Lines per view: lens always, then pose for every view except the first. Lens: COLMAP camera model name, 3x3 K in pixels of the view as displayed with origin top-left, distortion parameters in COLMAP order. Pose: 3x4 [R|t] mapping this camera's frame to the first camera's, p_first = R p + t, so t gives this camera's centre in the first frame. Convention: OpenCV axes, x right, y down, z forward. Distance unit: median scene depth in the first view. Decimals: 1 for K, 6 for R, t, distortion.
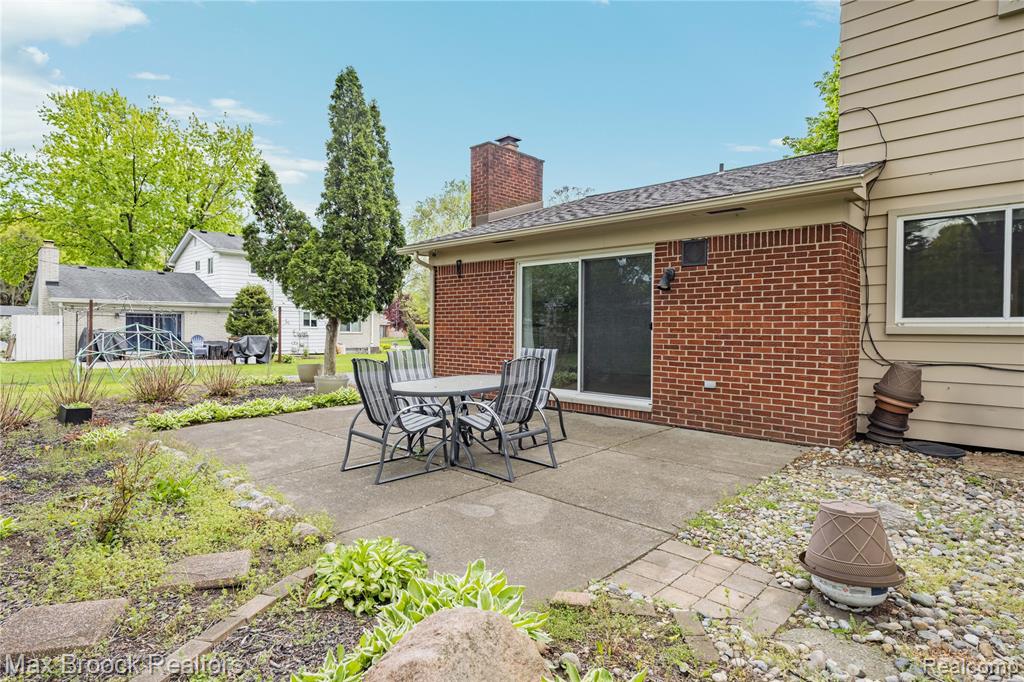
lens RADIAL K [[556.1, 0, 512.2], [0, 556.1, 336.6], [0, 0, 1]] dist [0.003314, -0.003884]
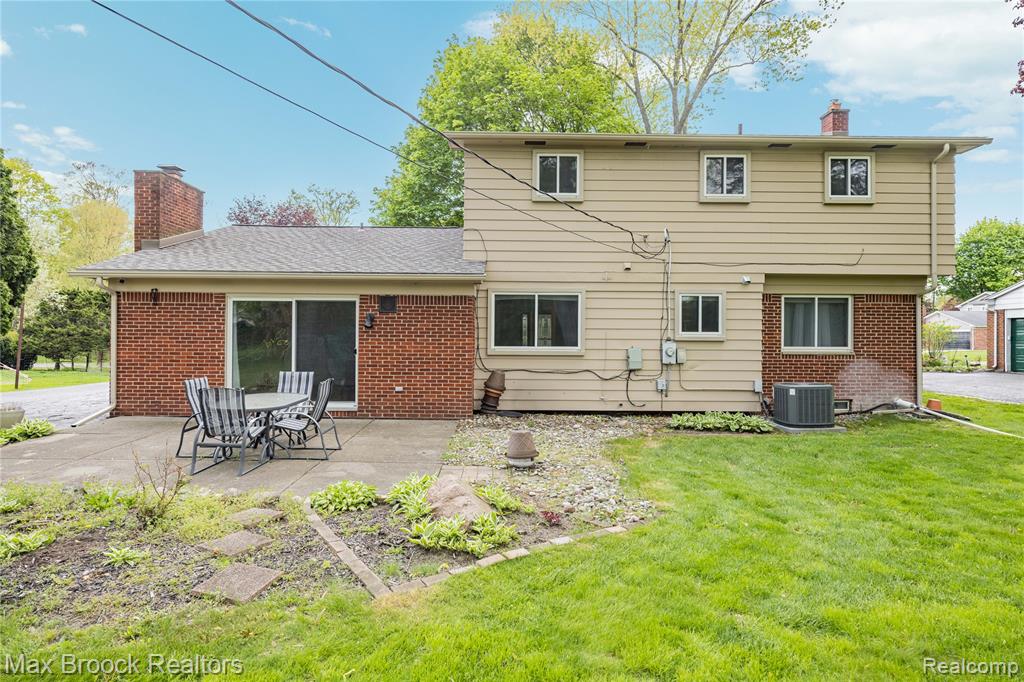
lens RADIAL K [[556.1, 0, 511.6], [0, 556.1, 339.7], [0, 0, 1]] dist [0.003314, -0.003884]
pose [[0.715243, -0.008761, 0.698821, -0.478261], [0.008483, 0.999957, 0.003855, -0.052540], [-0.698824, 0.003171, 0.715286, -0.321364]]
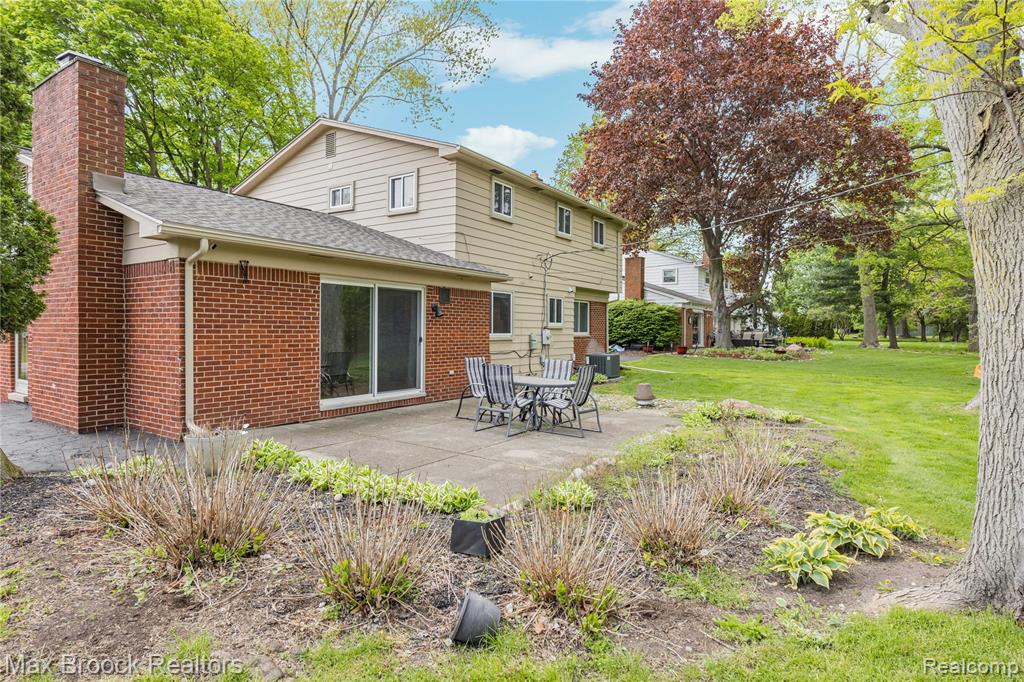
lens RADIAL K [[556.1, 0, 512.1], [0, 556.1, 342.7], [0, 0, 1]] dist [0.003314, -0.003884]
pose [[-0.172145, -0.001825, 0.985070, -1.292816], [0.049641, 0.998712, 0.010525, -0.012985], [-0.983820, 0.050712, -0.171833, 1.039584]]
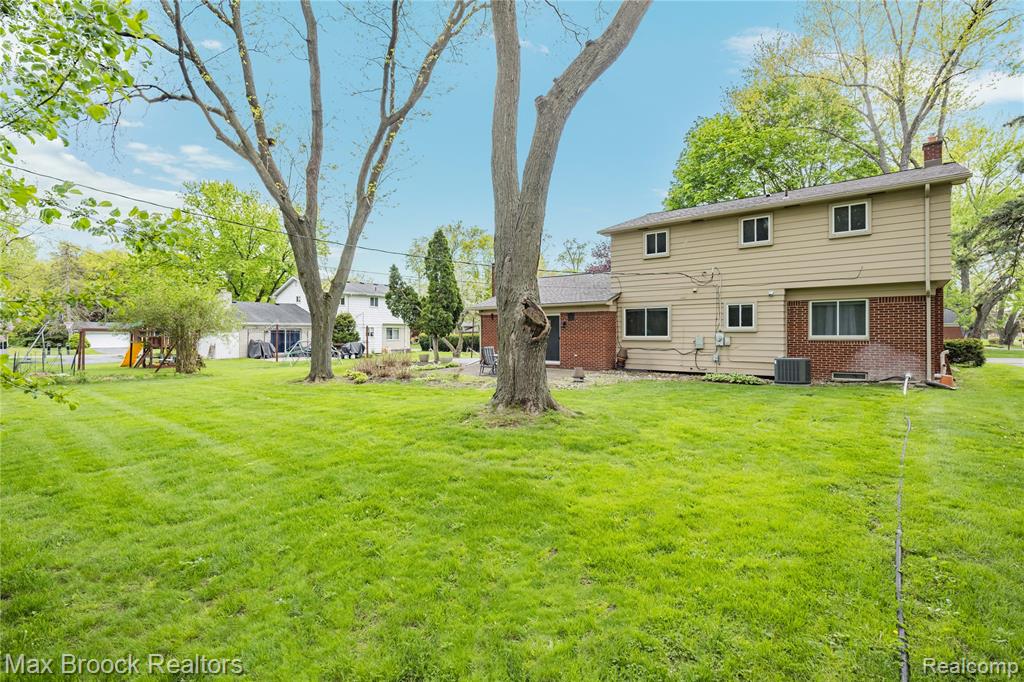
lens RADIAL K [[474.0, 0, 509.7], [0, 474.0, 336.0], [0, 0, 1]] dist [0.000138, -0.000041]
pose [[0.997828, -0.008090, 0.065380, -0.217449], [0.008867, 0.999893, -0.011608, -0.003057], [-0.065279, 0.012162, 0.997793, -1.727451]]
